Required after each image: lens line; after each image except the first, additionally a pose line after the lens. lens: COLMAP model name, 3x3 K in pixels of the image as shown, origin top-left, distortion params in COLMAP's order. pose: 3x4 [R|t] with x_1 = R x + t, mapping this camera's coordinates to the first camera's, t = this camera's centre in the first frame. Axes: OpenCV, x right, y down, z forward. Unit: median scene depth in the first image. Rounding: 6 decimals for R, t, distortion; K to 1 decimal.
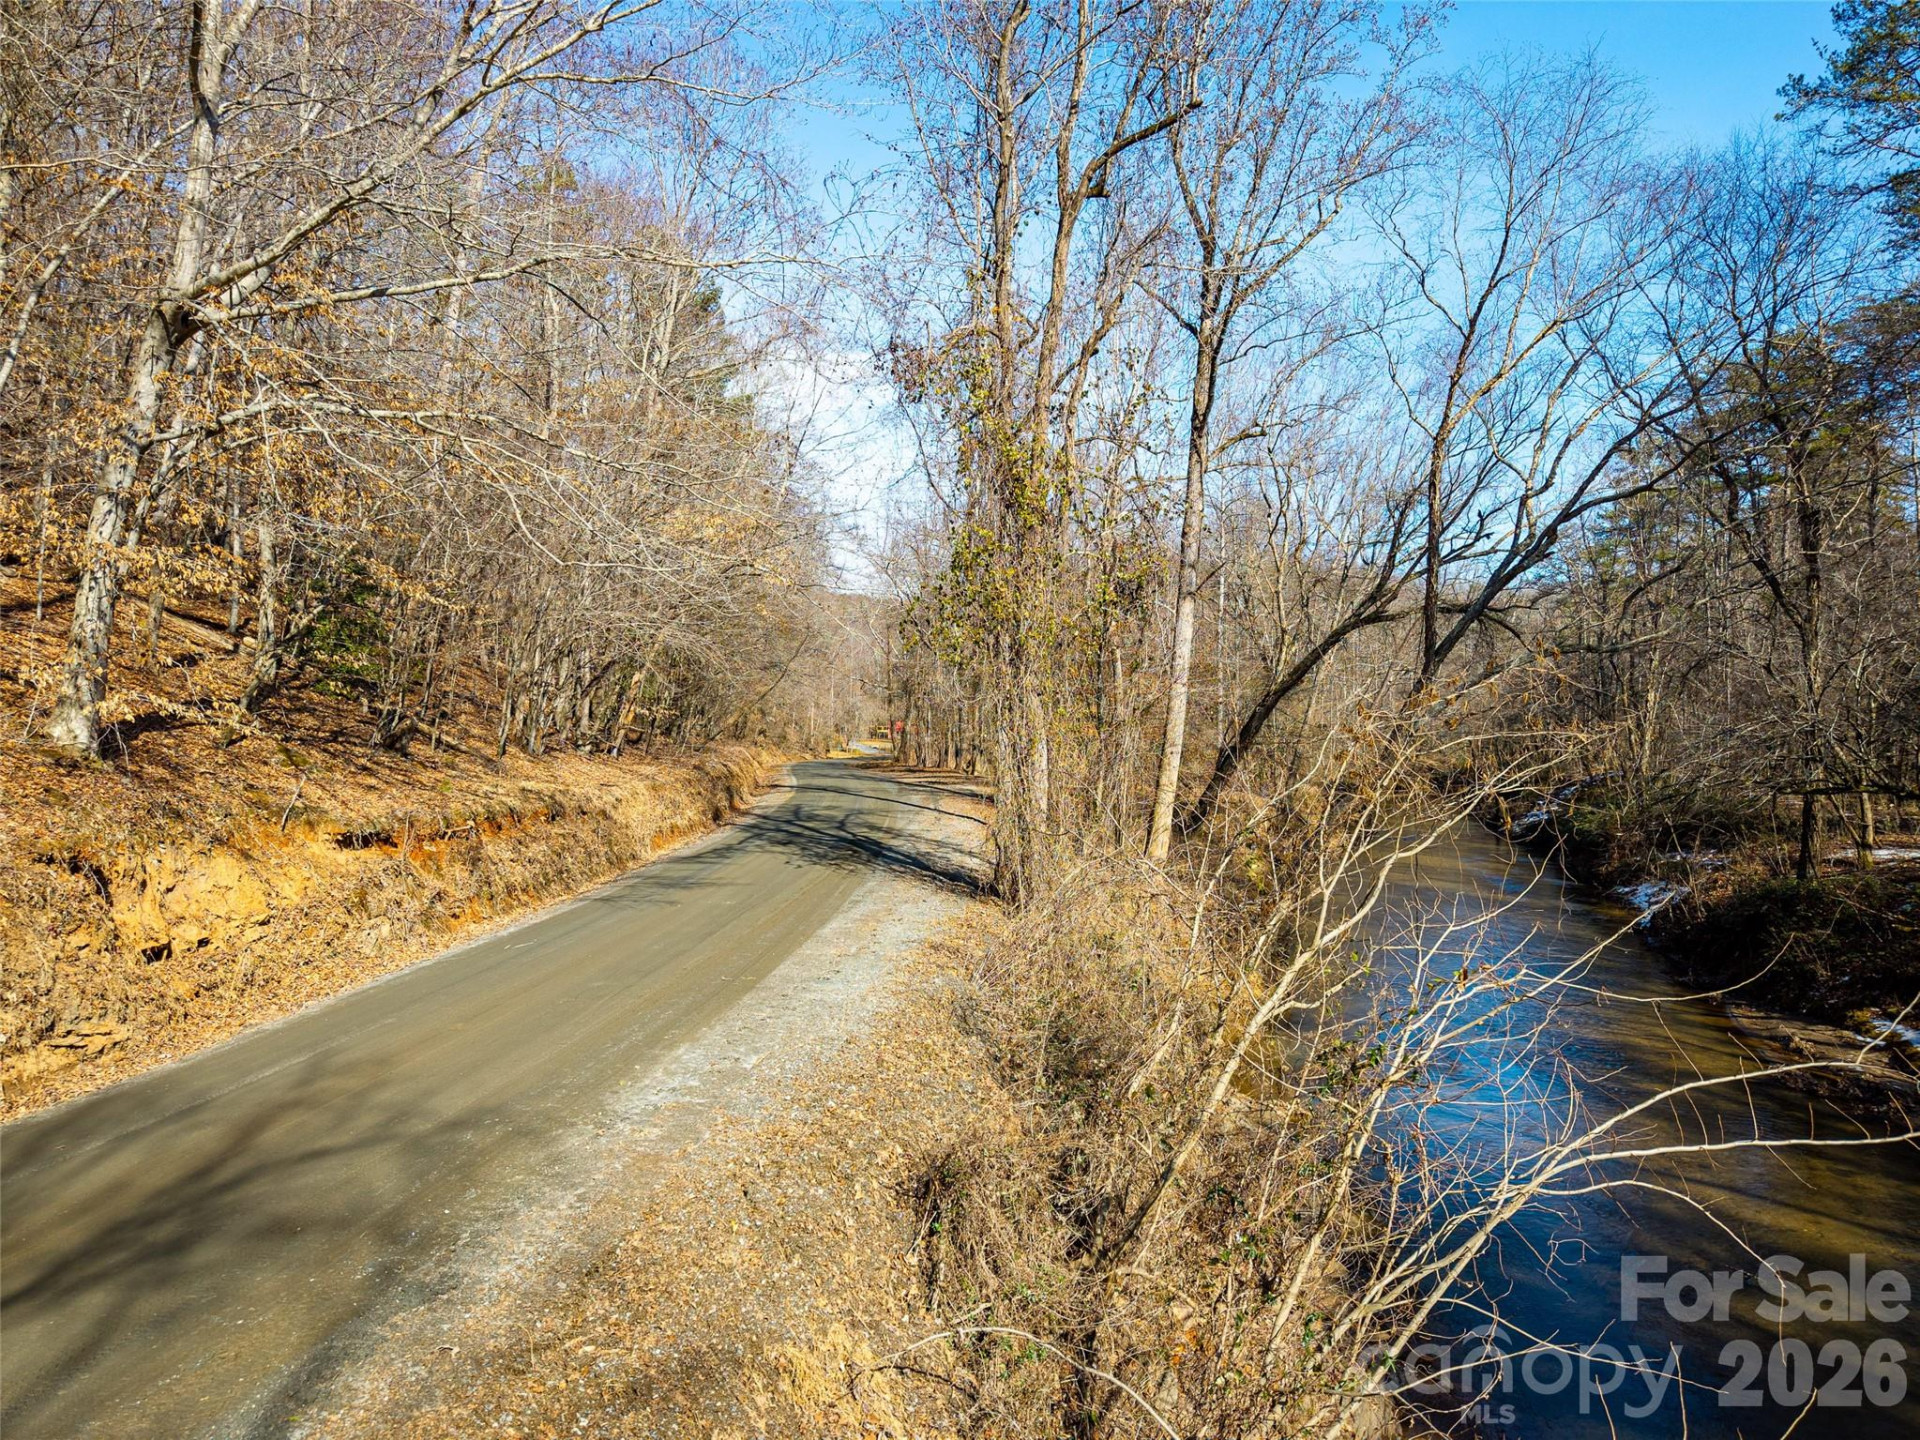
lens RADIAL K [[1282.1, 0, 962.9], [0, 1282.1, 717.4], [0, 0, 1]] dist [0.036293, -0.039389]
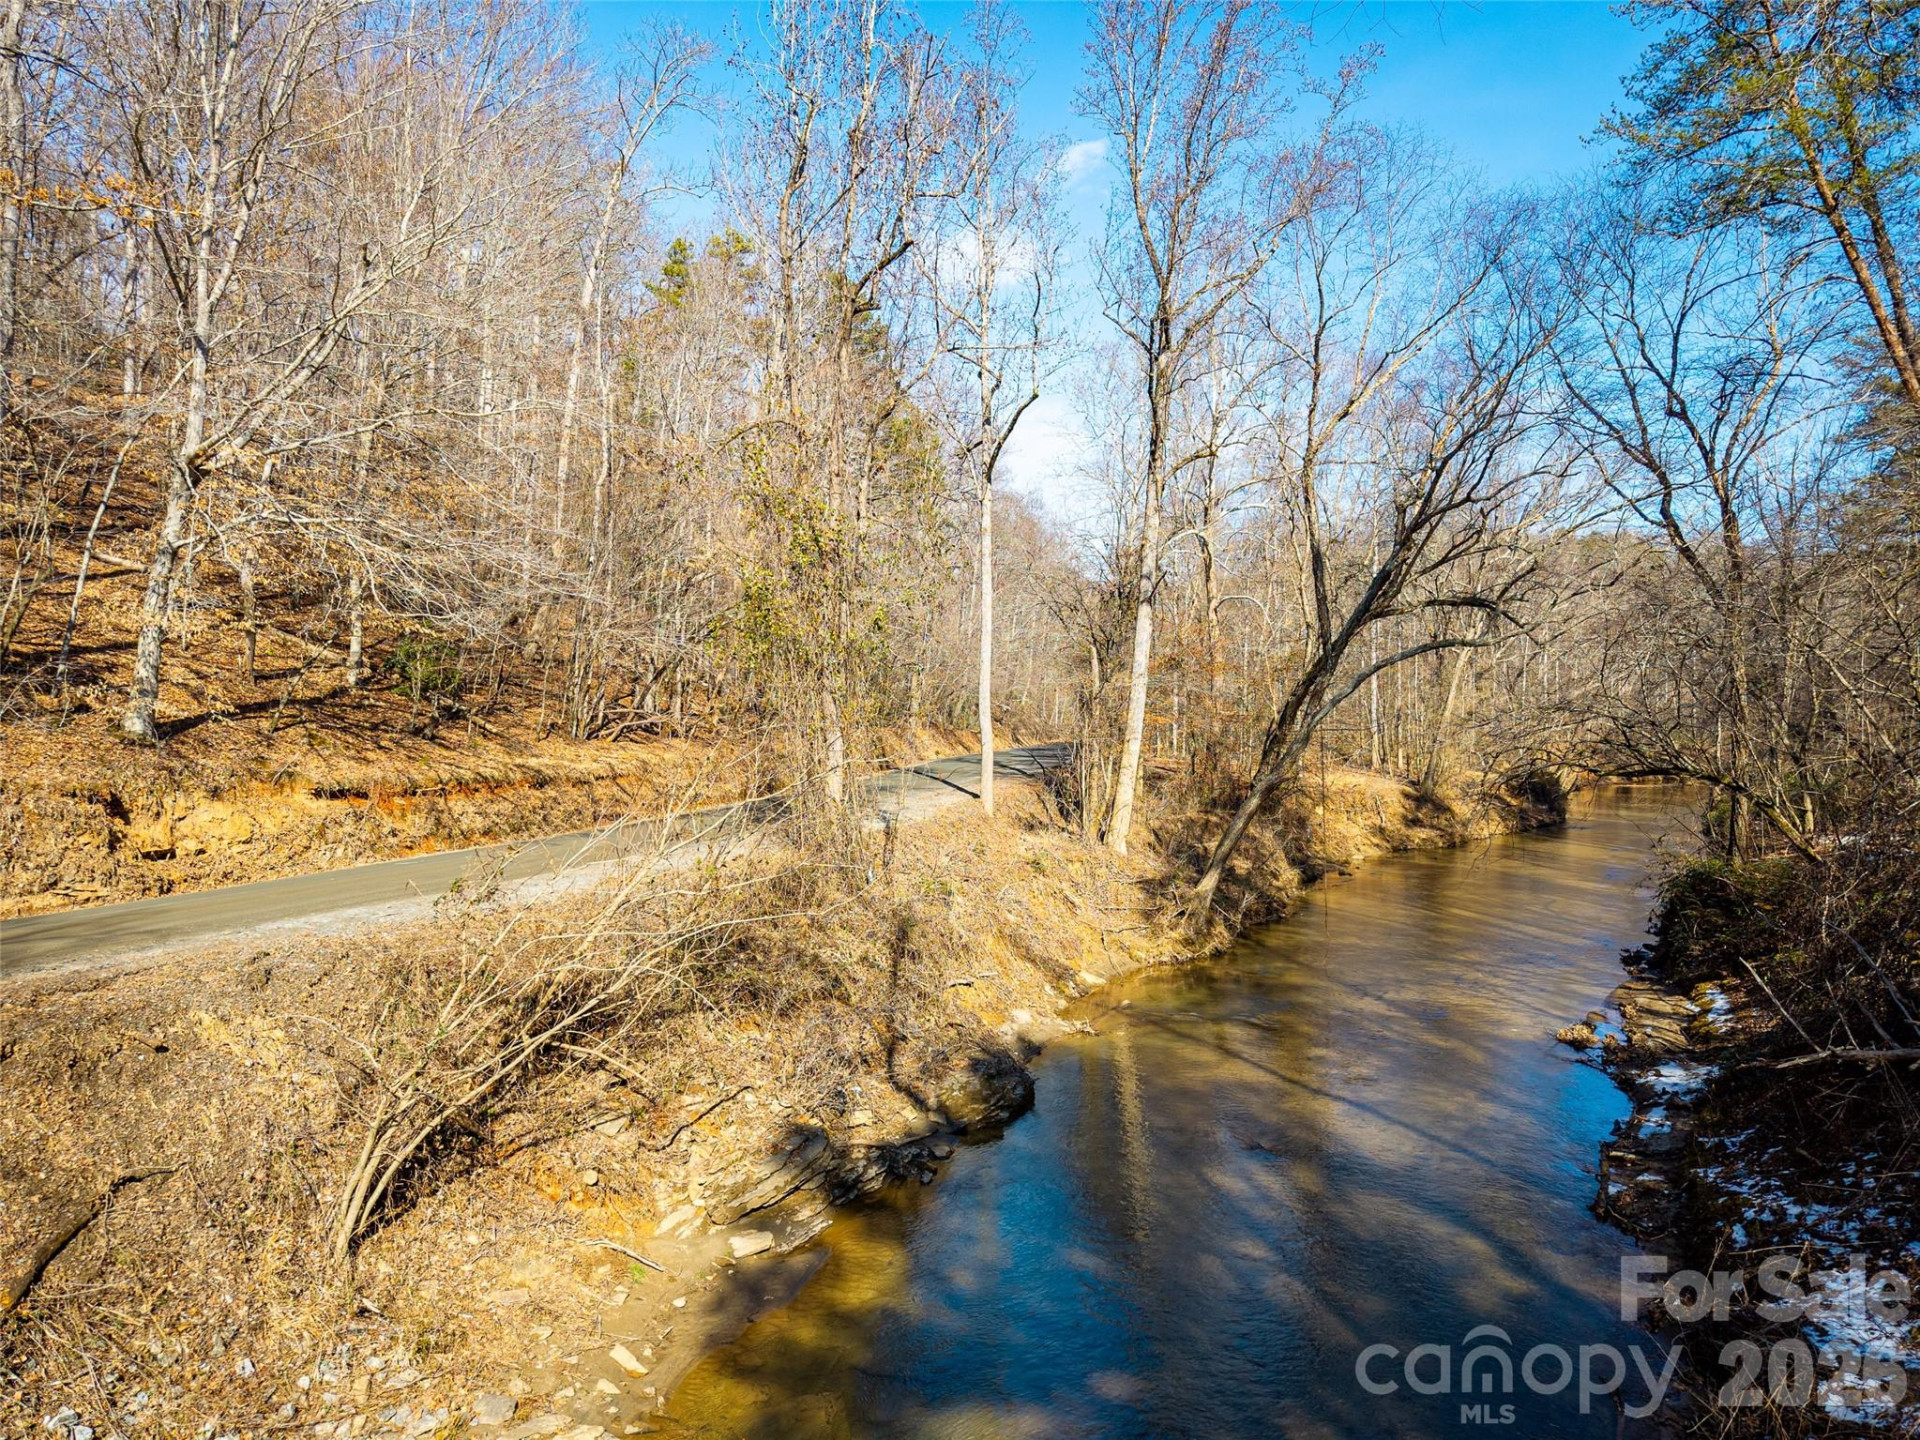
lens RADIAL K [[1282.1, 0, 962.9], [0, 1282.1, 717.4], [0, 0, 1]] dist [0.036293, -0.039389]
pose [[0.970095, -0.001435, -0.242722, 0.644896], [0.003854, 0.999948, 0.009493, -0.006946], [0.242696, -0.010145, 0.970049, -0.306600]]
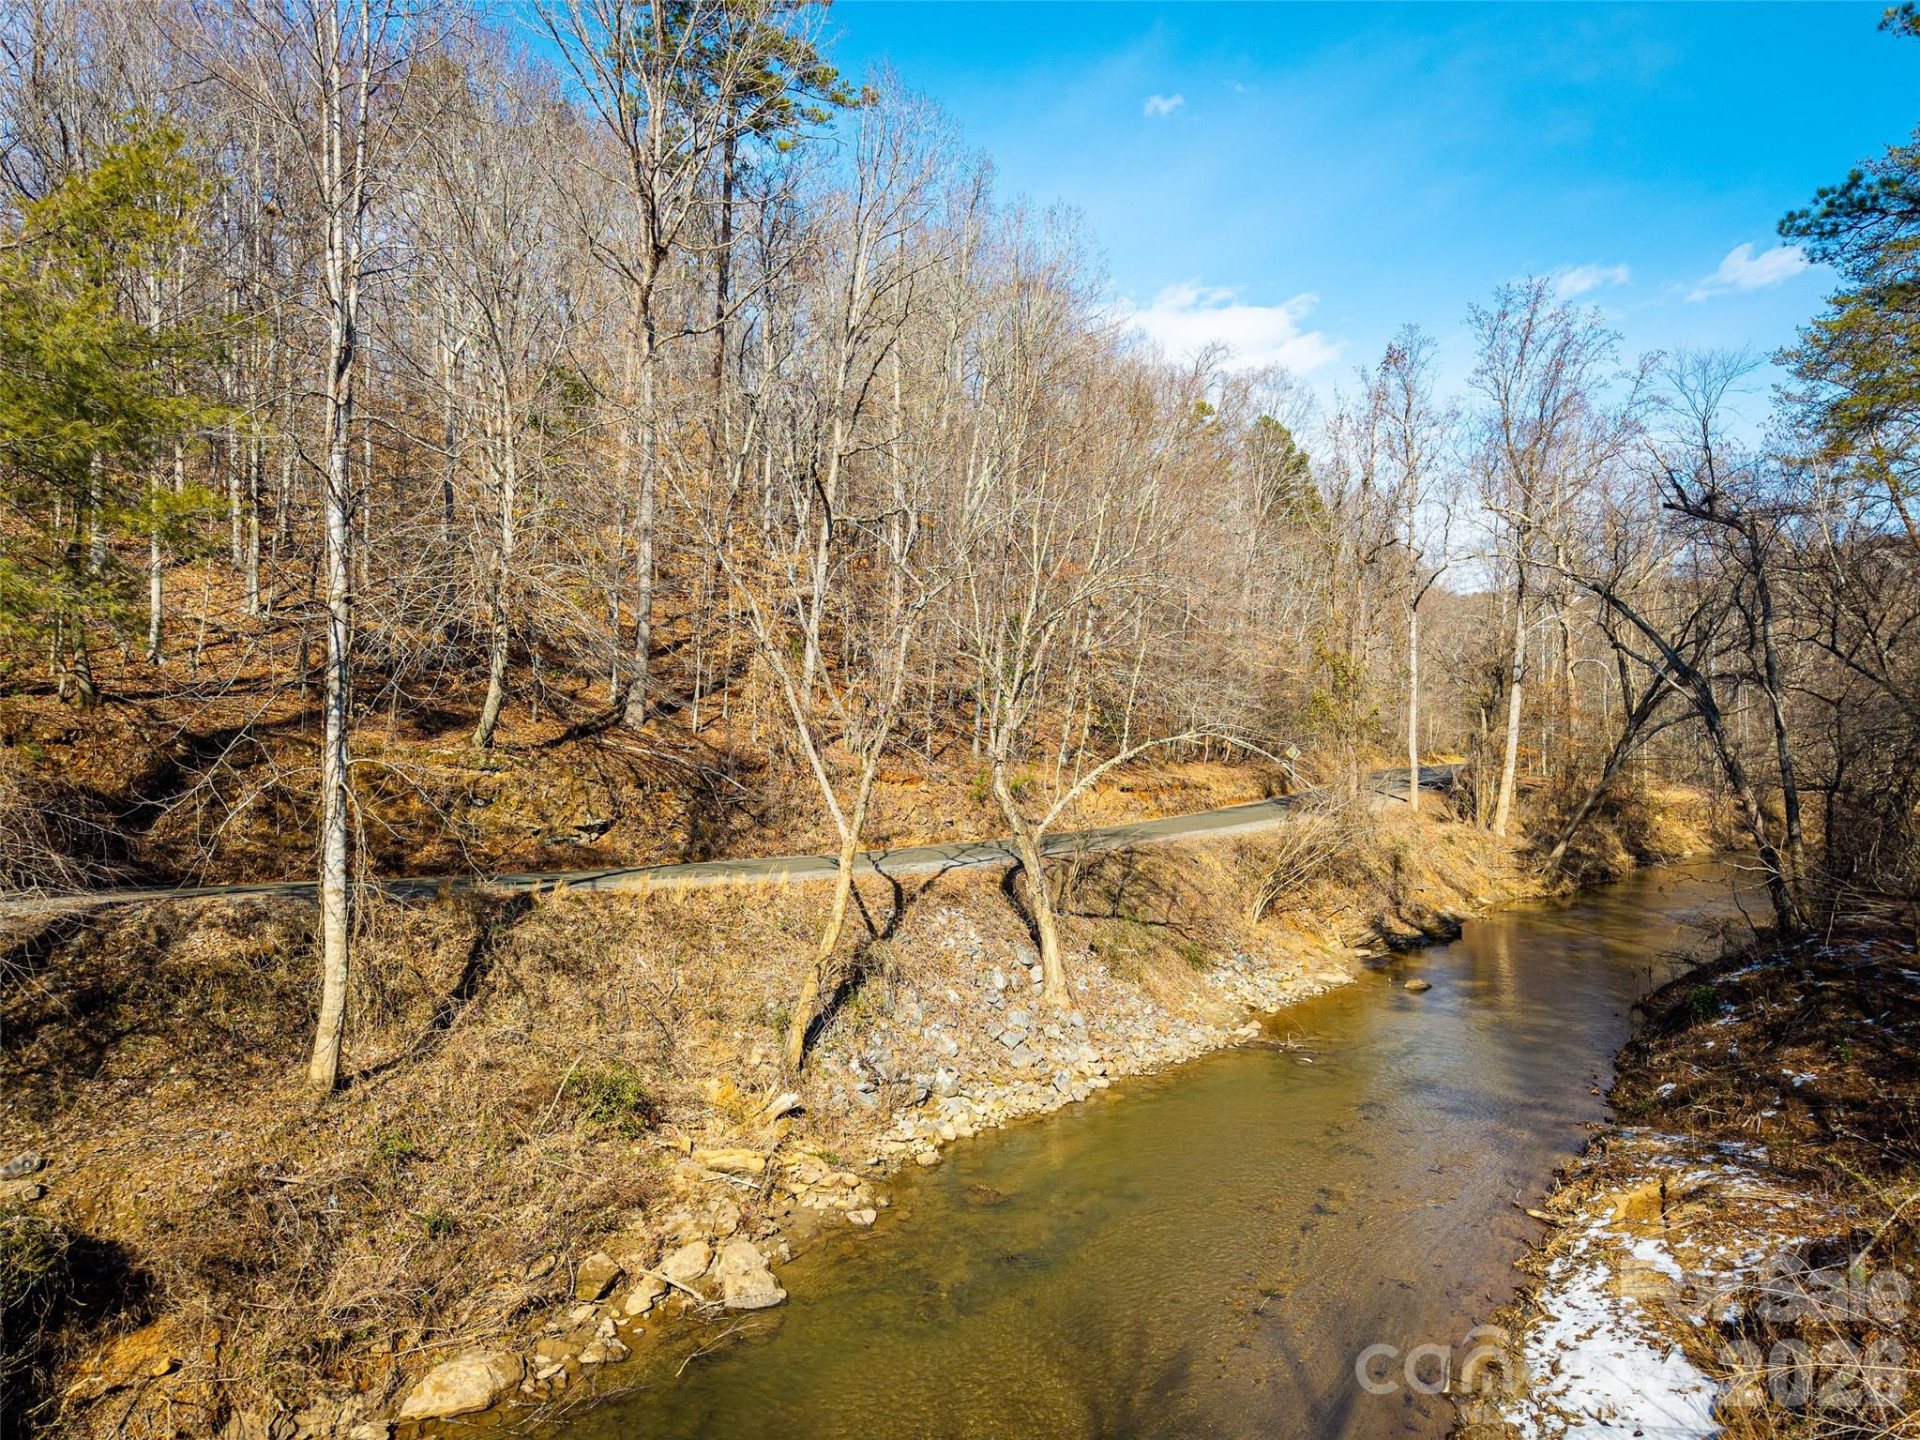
lens RADIAL K [[1282.1, 0, 962.9], [0, 1282.1, 717.4], [0, 0, 1]] dist [0.036293, -0.039389]
pose [[0.872155, -0.006279, -0.489189, 0.855572], [0.006162, 0.999979, -0.001850, -0.097900], [0.489190, -0.001400, 0.872176, -2.265476]]
